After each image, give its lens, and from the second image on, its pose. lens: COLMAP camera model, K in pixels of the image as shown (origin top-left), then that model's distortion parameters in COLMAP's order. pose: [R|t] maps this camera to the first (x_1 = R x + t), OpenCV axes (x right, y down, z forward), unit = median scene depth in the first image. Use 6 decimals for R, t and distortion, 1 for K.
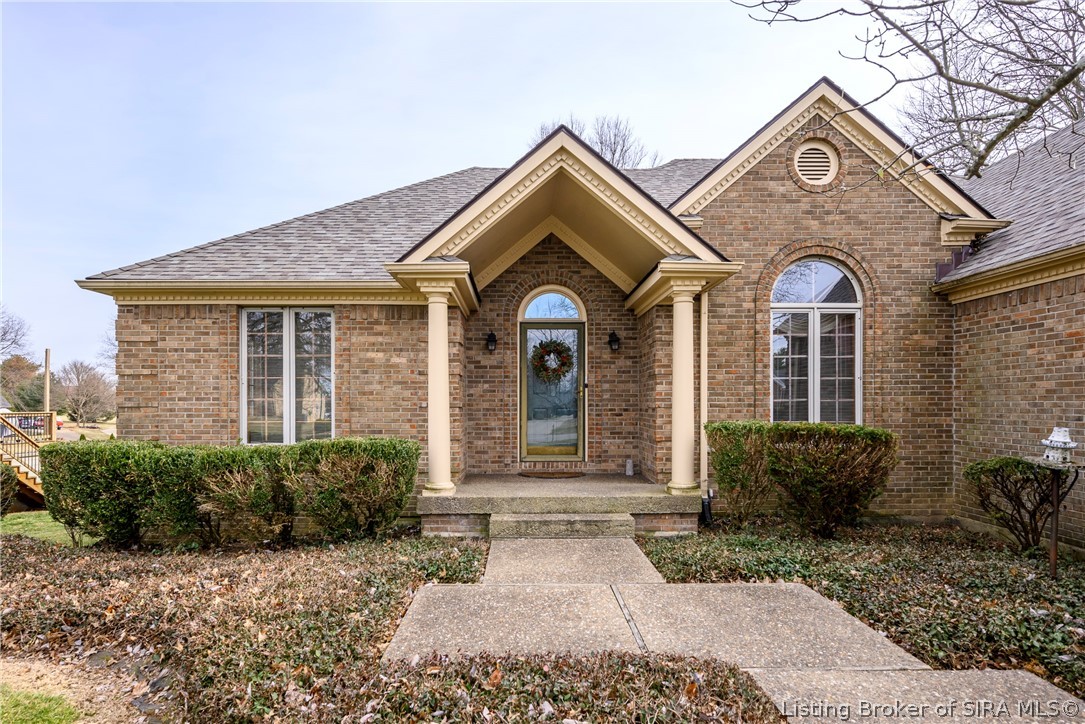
lens RADIAL K [[591.4, 0, 540.9], [0, 591.4, 405.7], [0, 0, 1]] dist [-0.000115, 0.000293]
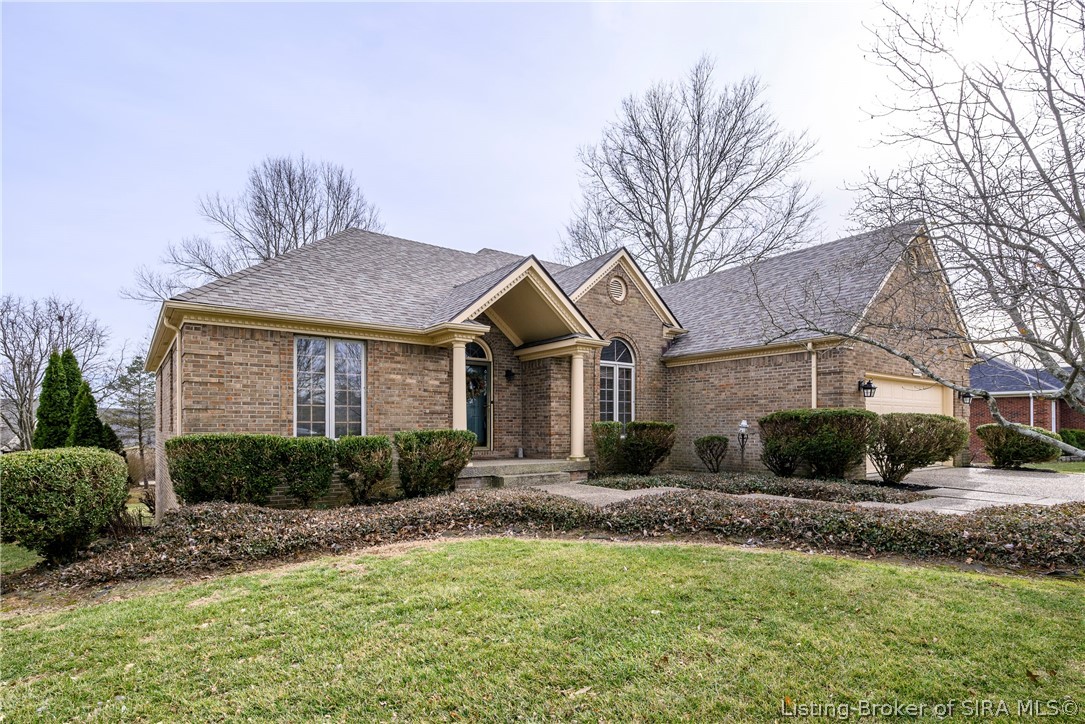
lens RADIAL K [[548.4, 0, 542.4], [0, 548.4, 426.8], [0, 0, 1]] dist [-0.000656, -0.000006]
pose [[0.817635, 0.002045, 0.575733, -0.762877], [-0.000063, 0.999994, -0.003462, 0.042720], [-0.575736, 0.002794, 0.817631, -0.312812]]
